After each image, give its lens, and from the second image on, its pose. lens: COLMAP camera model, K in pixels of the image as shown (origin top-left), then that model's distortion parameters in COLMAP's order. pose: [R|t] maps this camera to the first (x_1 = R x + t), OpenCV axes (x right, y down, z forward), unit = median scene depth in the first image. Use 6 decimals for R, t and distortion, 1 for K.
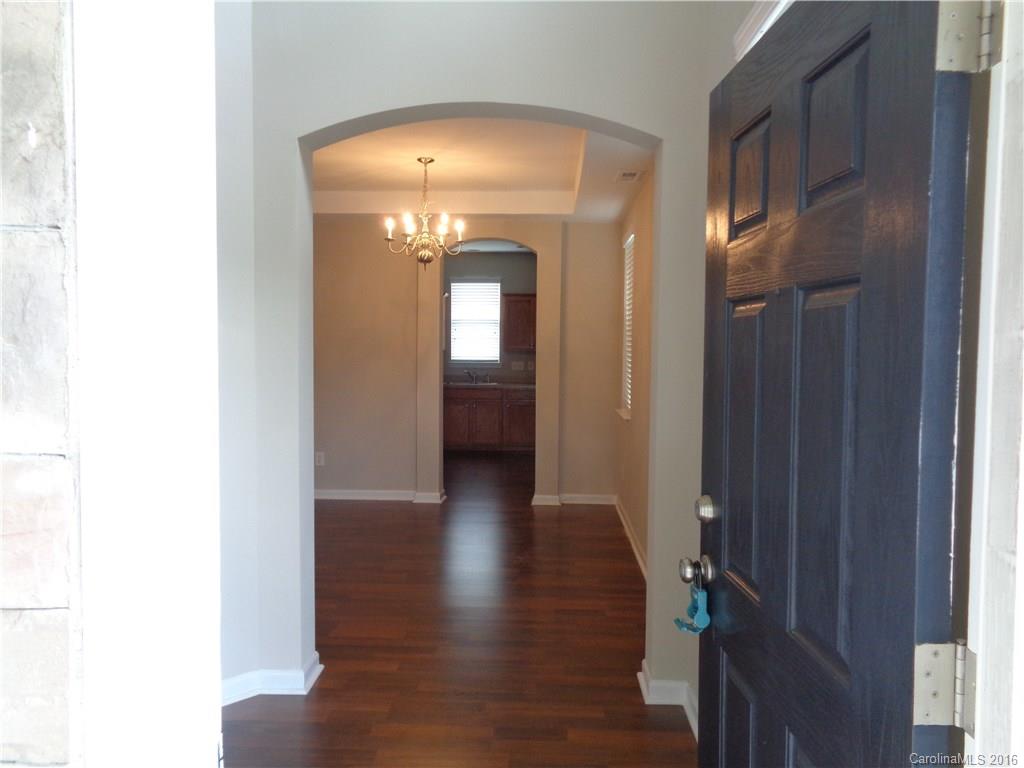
lens RADIAL K [[776.4, 0, 512.0], [0, 776.4, 384.0], [0, 0, 1]] dist [0.010167, 0.003359]
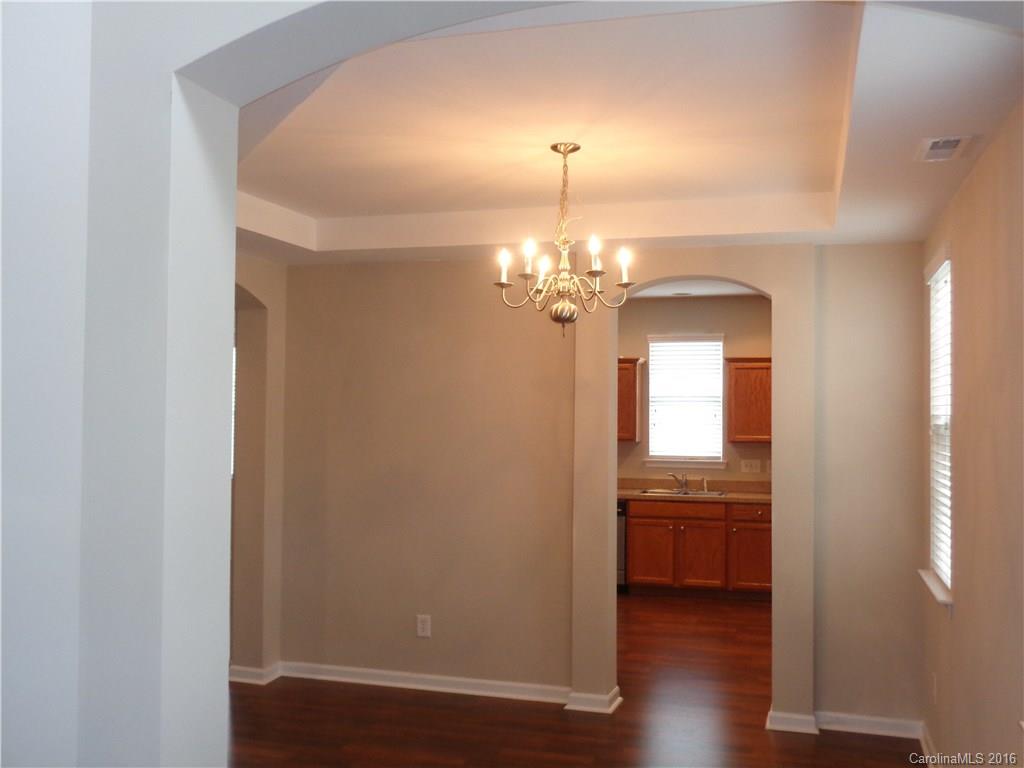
lens RADIAL K [[975.9, 0, 512.0], [0, 975.9, 384.0], [0, 0, 1]] dist [0.003600, 0.001039]
pose [[0.969606, -0.007575, -0.244552, 0.022568], [-0.011341, 0.997055, -0.075849, -0.044660], [0.244407, 0.076318, 0.966665, 0.237708]]
